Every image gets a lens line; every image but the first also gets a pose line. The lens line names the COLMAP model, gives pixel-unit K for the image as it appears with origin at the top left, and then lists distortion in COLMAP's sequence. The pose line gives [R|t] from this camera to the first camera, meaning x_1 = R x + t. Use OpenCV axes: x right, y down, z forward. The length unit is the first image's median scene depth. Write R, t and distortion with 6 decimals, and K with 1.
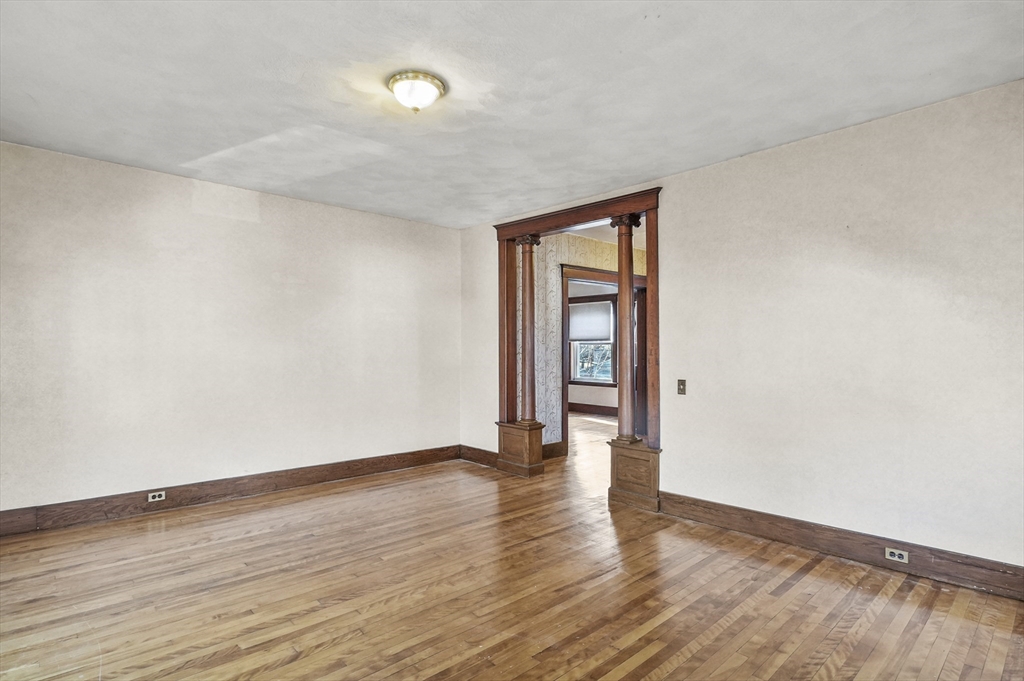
lens RADIAL K [[521.6, 0, 509.0], [0, 521.6, 350.3], [0, 0, 1]] dist [-0.017750, 0.000427]
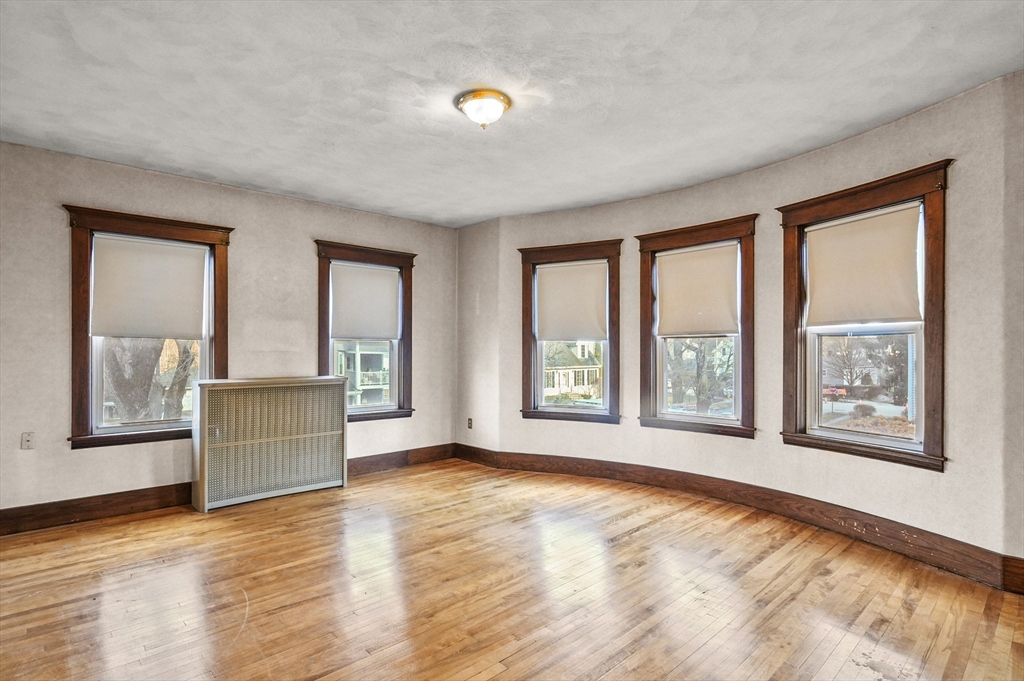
lens RADIAL K [[521.6, 0, 509.0], [0, 521.6, 350.3], [0, 0, 1]] dist [-0.017750, 0.000427]
pose [[-0.999975, 0.000864, -0.006993, -0.159907], [0.000841, 0.999994, 0.003363, 0.002470], [0.006996, 0.003357, -0.999970, 1.512492]]
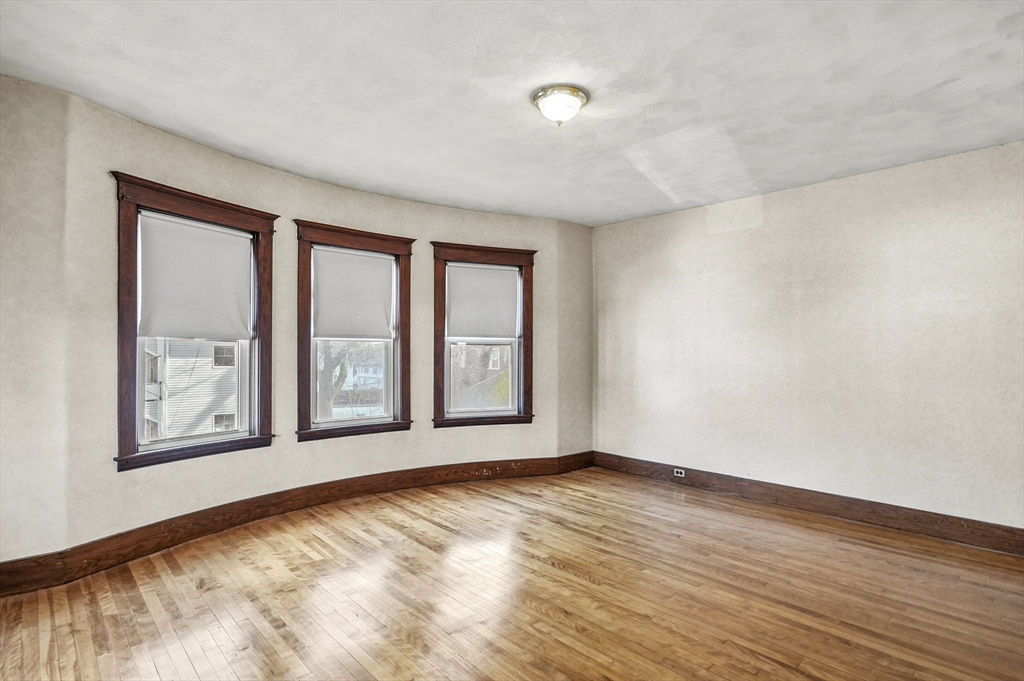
lens RADIAL K [[522.7, 0, 509.1], [0, 522.7, 356.6], [0, 0, 1]] dist [-0.014226, 0.000400]
pose [[-0.002215, 0.003847, -0.999990, 0.627907], [-0.010986, 0.999932, 0.003871, 0.004032], [0.999937, 0.010994, -0.002172, 0.652600]]
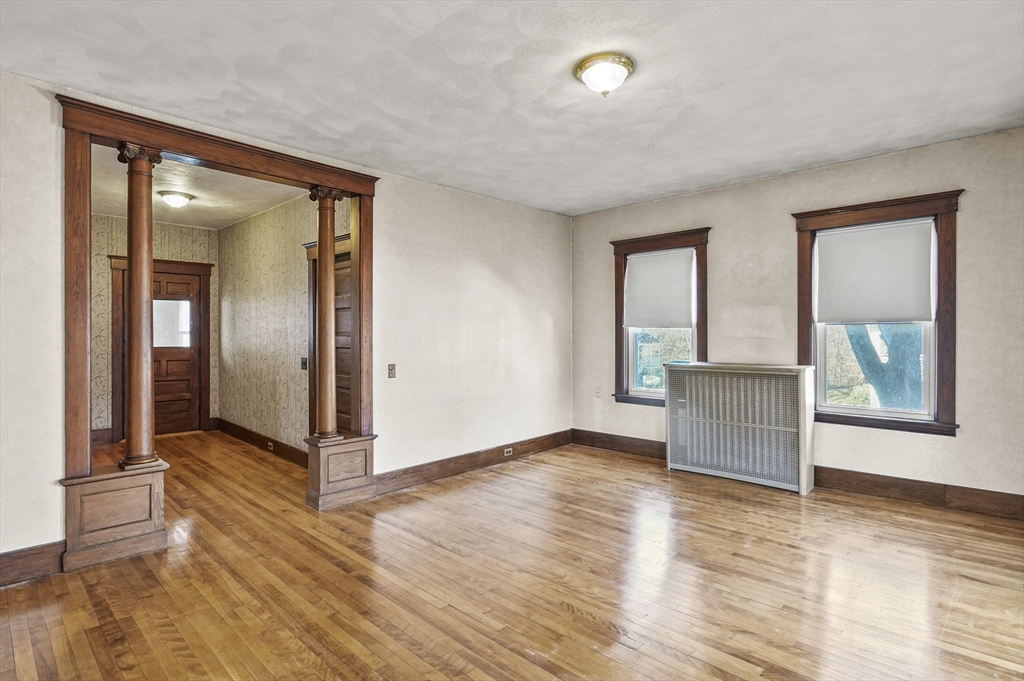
lens RADIAL K [[518.0, 0, 511.1], [0, 518.0, 335.6], [0, 0, 1]] dist [-0.016786, 0.000331]
pose [[-0.060141, 0.000612, 0.998190, -0.832078], [0.008257, 0.999966, -0.000116, -0.000957], [-0.998156, 0.008235, -0.060144, 0.894997]]
